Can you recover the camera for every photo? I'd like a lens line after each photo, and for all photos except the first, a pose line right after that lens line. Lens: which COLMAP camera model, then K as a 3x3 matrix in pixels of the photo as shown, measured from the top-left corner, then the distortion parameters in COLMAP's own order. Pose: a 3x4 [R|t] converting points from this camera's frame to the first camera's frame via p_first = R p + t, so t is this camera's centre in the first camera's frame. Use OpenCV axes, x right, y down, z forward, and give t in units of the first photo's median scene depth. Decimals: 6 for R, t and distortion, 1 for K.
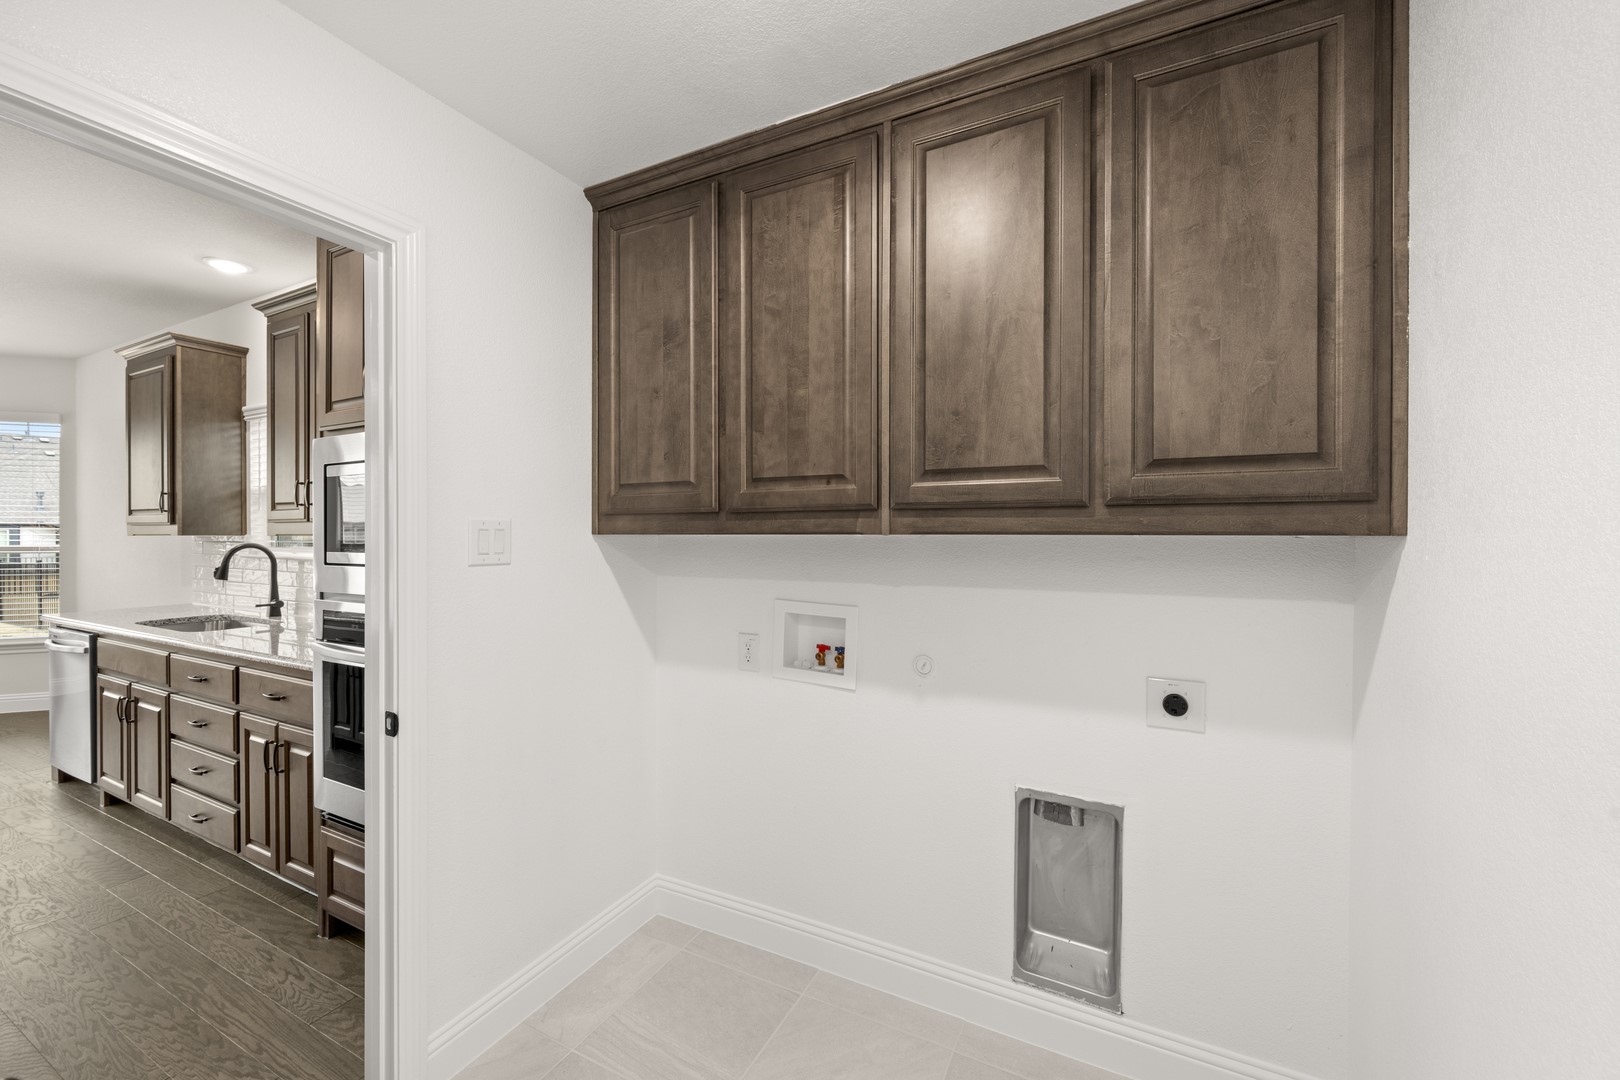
lens RADIAL K [[643.1, 0, 805.1], [0, 643.1, 533.4], [0, 0, 1]] dist [0.002164, 0.000345]
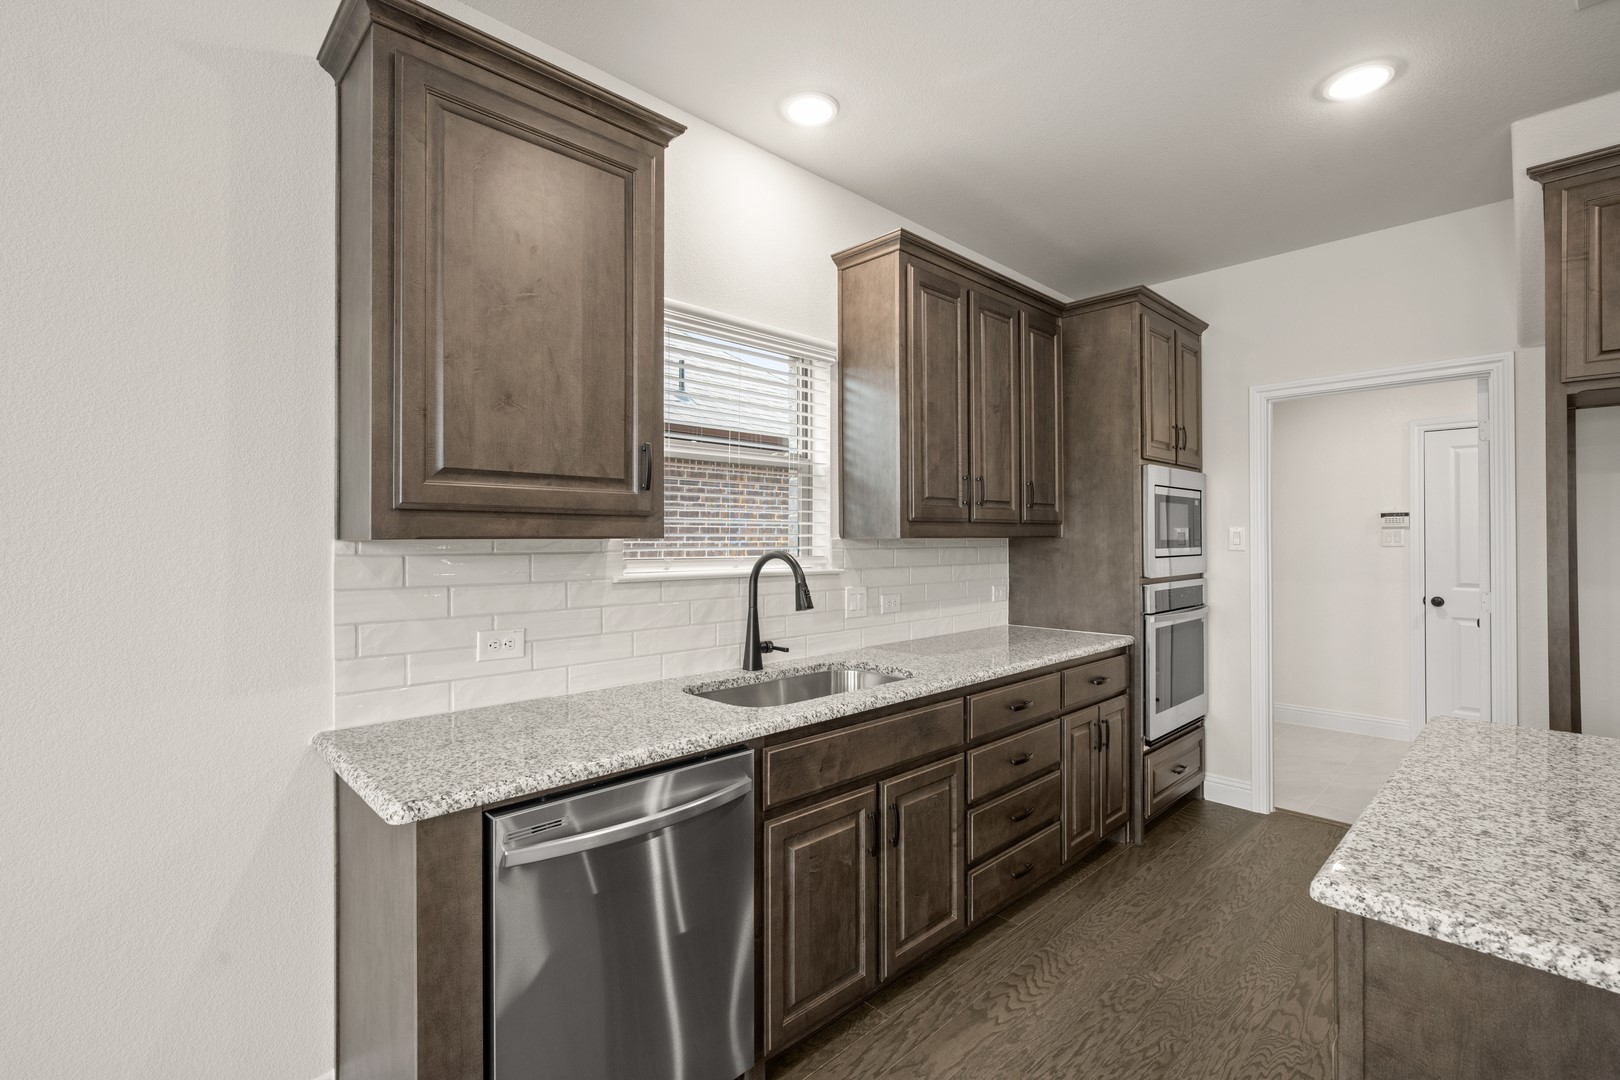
lens RADIAL K [[734.3, 0, 815.5], [0, 734.3, 539.0], [0, 0, 1]] dist [-0.002165, -0.000022]
pose [[0.307073, 0.002907, 0.951681, -2.277401], [0.004081, 0.999982, -0.004371, 0.011471], [-0.951677, 0.005226, 0.307056, 1.125205]]
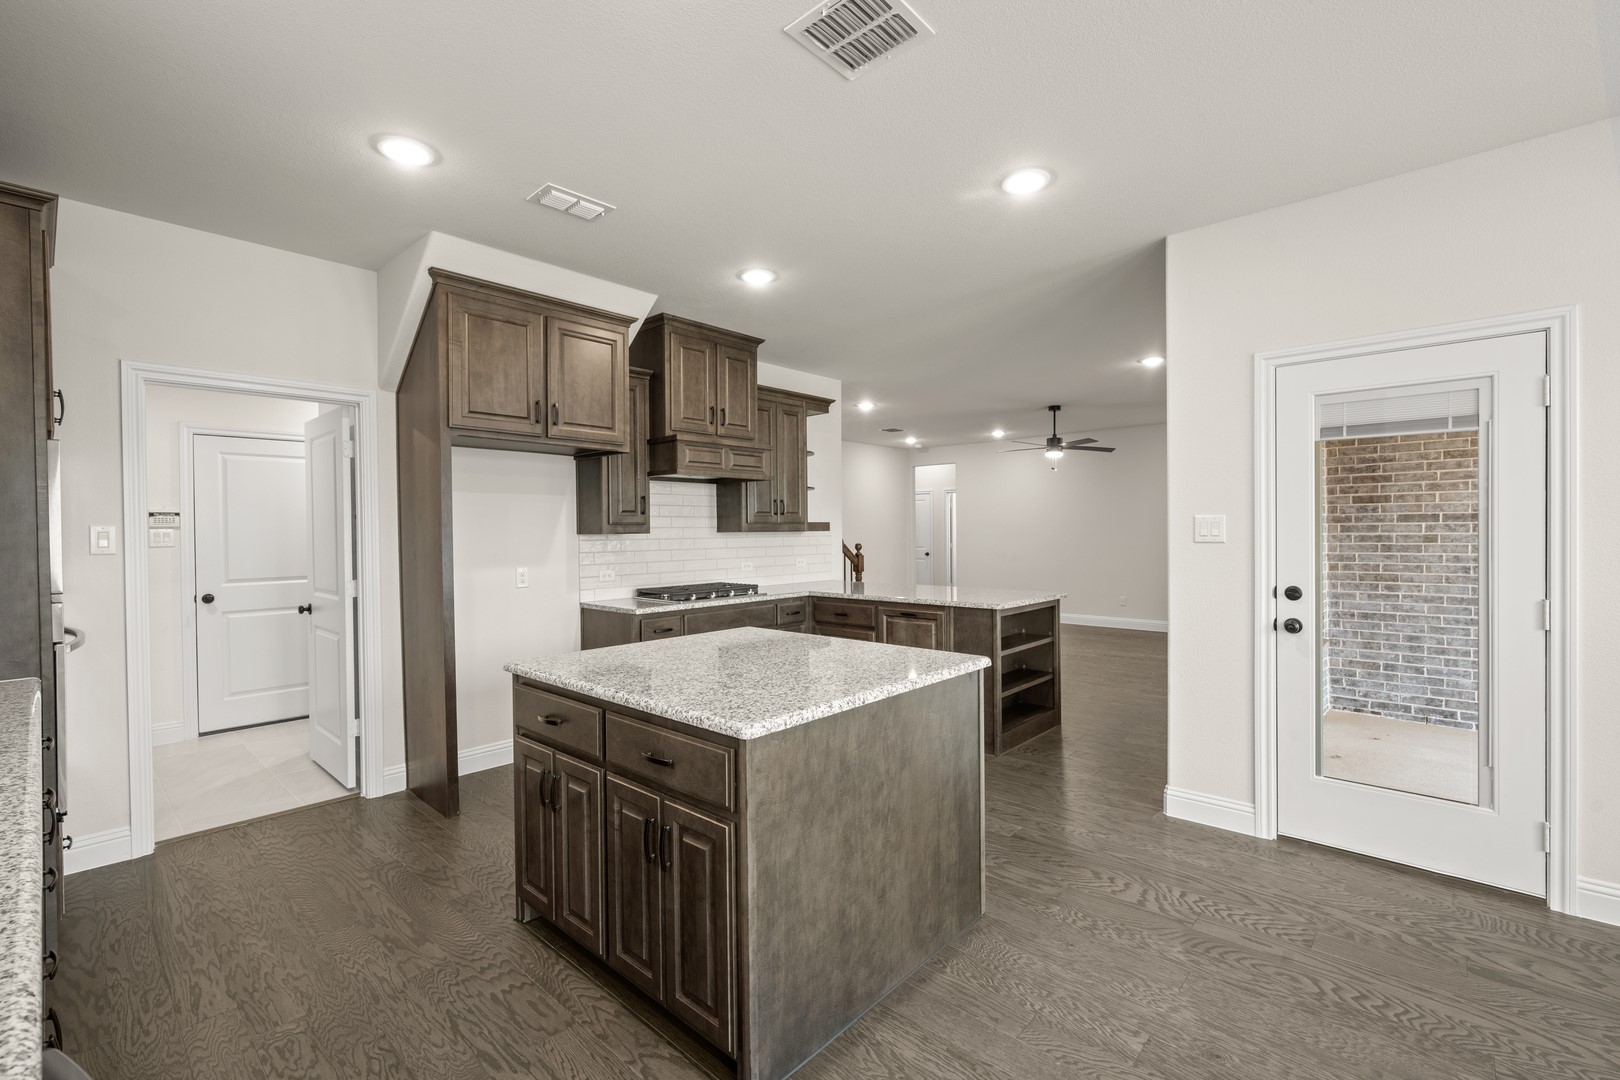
lens RADIAL K [[702.3, 0, 818.0], [0, 702.3, 537.5], [0, 0, 1]] dist [-0.001652, 0.000003]
pose [[-0.968379, 0.012763, 0.249156, -2.031980], [0.016837, 0.999757, 0.014225, 0.006508], [-0.248914, 0.017970, -0.968359, 1.649418]]
